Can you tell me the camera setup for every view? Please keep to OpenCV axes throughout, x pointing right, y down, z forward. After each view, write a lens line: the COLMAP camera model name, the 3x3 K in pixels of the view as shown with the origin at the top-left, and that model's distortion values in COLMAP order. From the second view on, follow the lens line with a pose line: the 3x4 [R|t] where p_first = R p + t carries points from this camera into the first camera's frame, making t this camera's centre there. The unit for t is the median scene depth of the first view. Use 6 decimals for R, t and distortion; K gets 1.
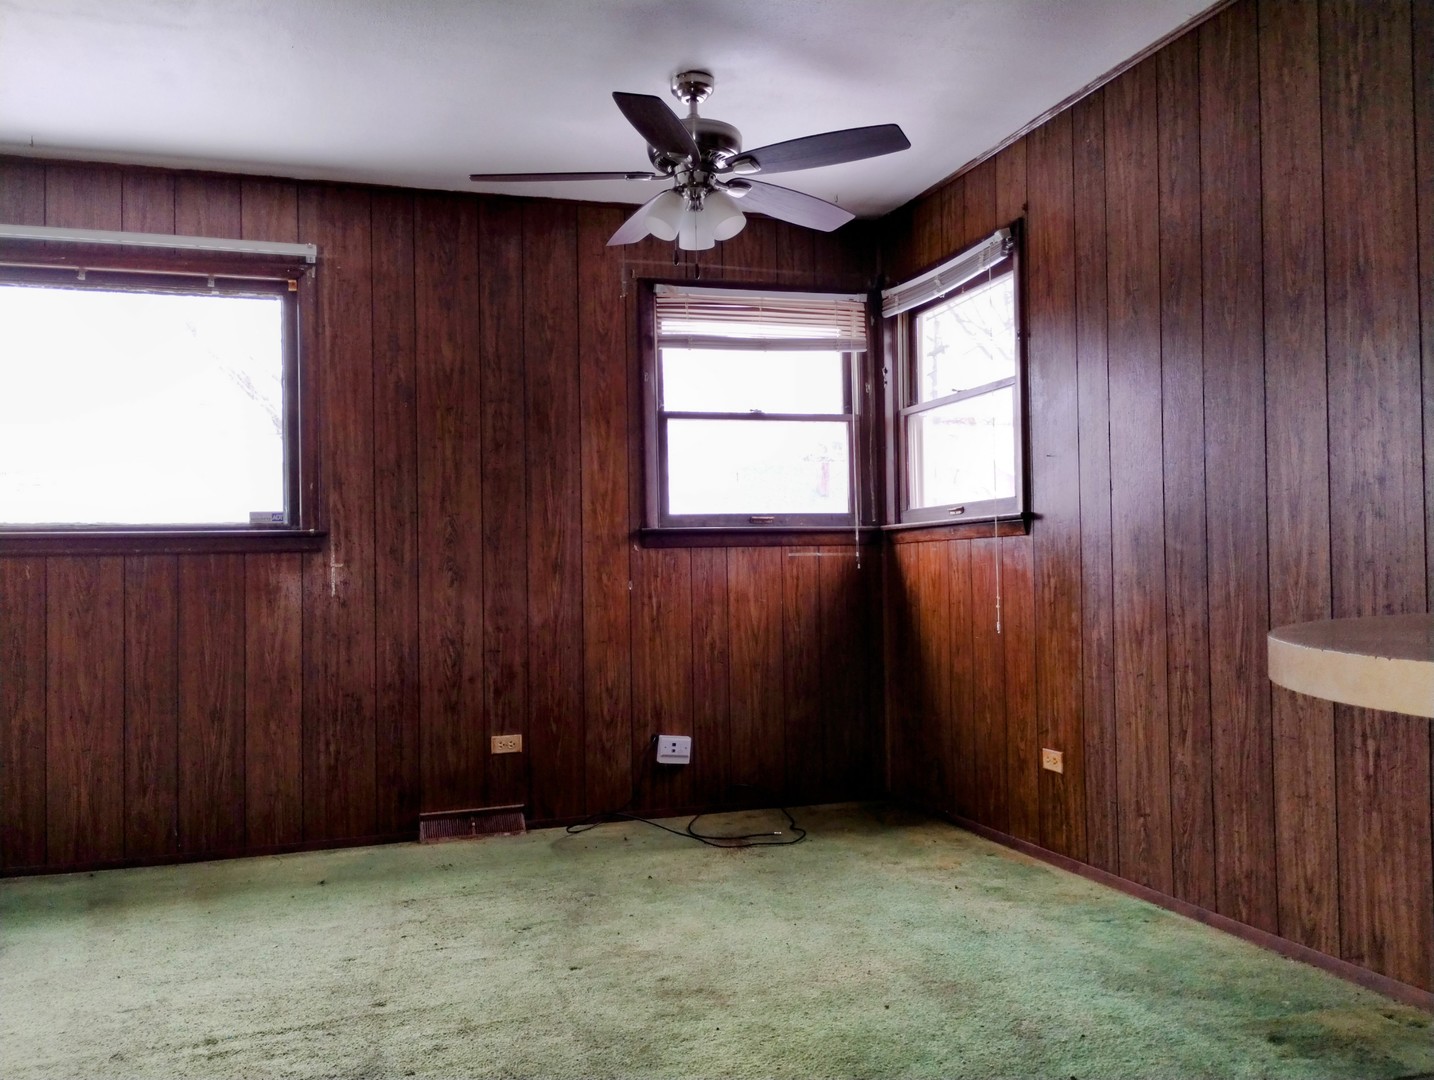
lens RADIAL K [[1195.6, 0, 712.5], [0, 1195.6, 539.1], [0, 0, 1]] dist [0.062881, -0.081783]
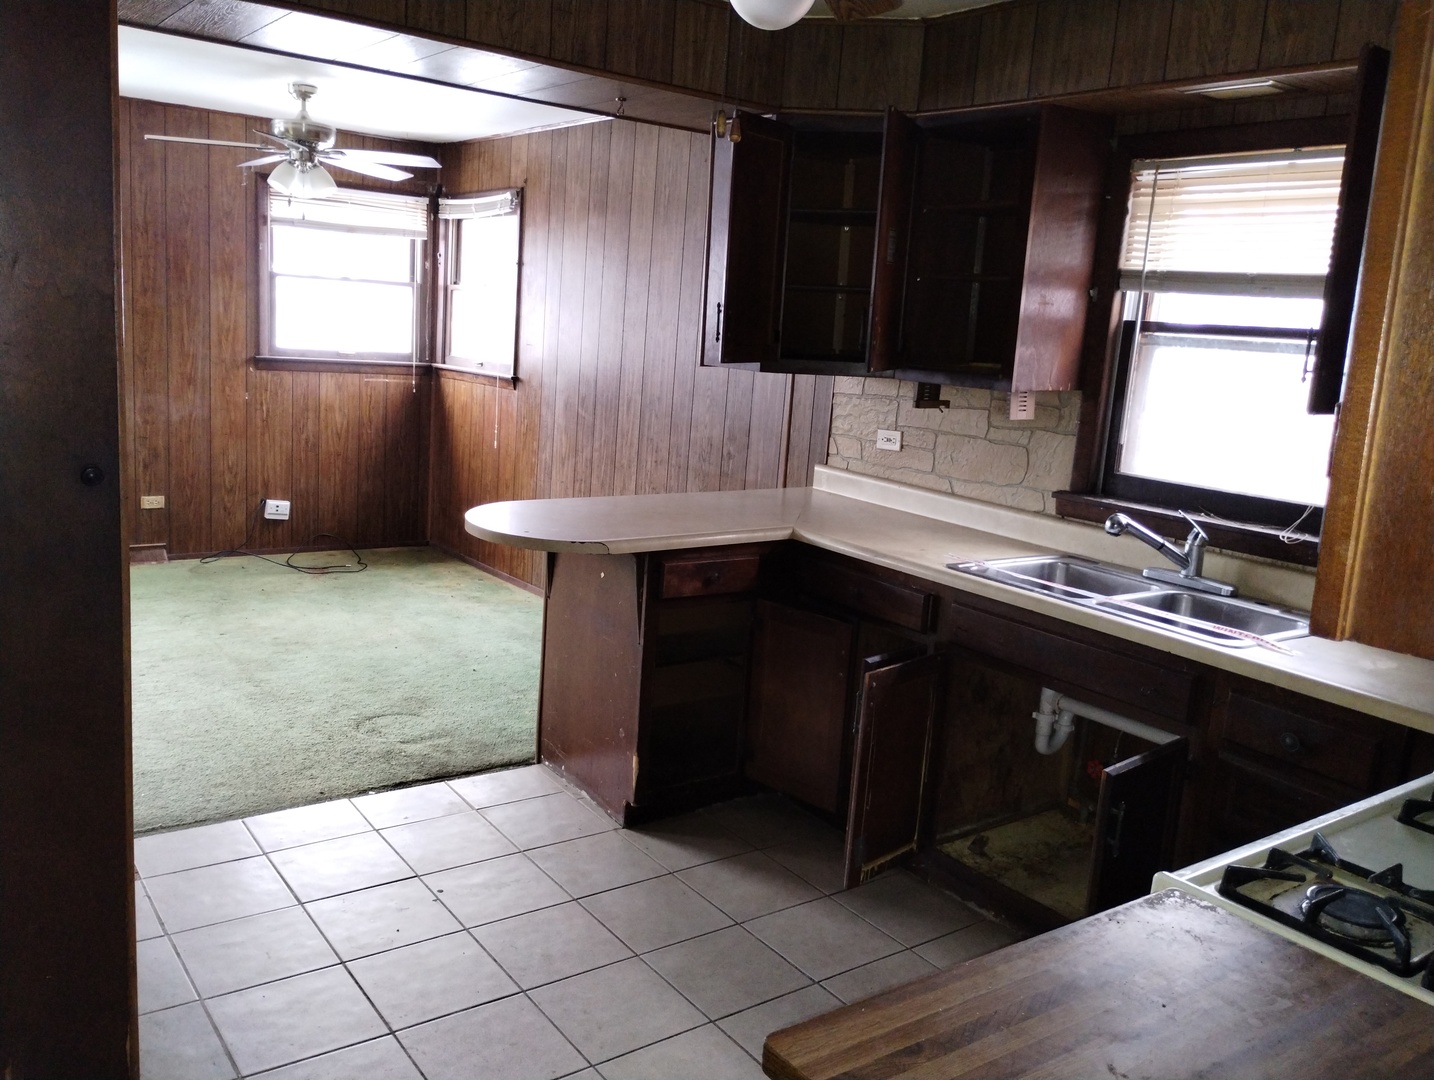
lens RADIAL K [[1195.6, 0, 714.2], [0, 1195.6, 535.2], [0, 0, 1]] dist [0.062881, -0.081783]
pose [[0.944481, 0.026477, 0.327497, -0.008939], [-0.093668, 0.977083, 0.191139, -0.130090], [-0.314931, -0.211203, 0.925317, -0.558608]]
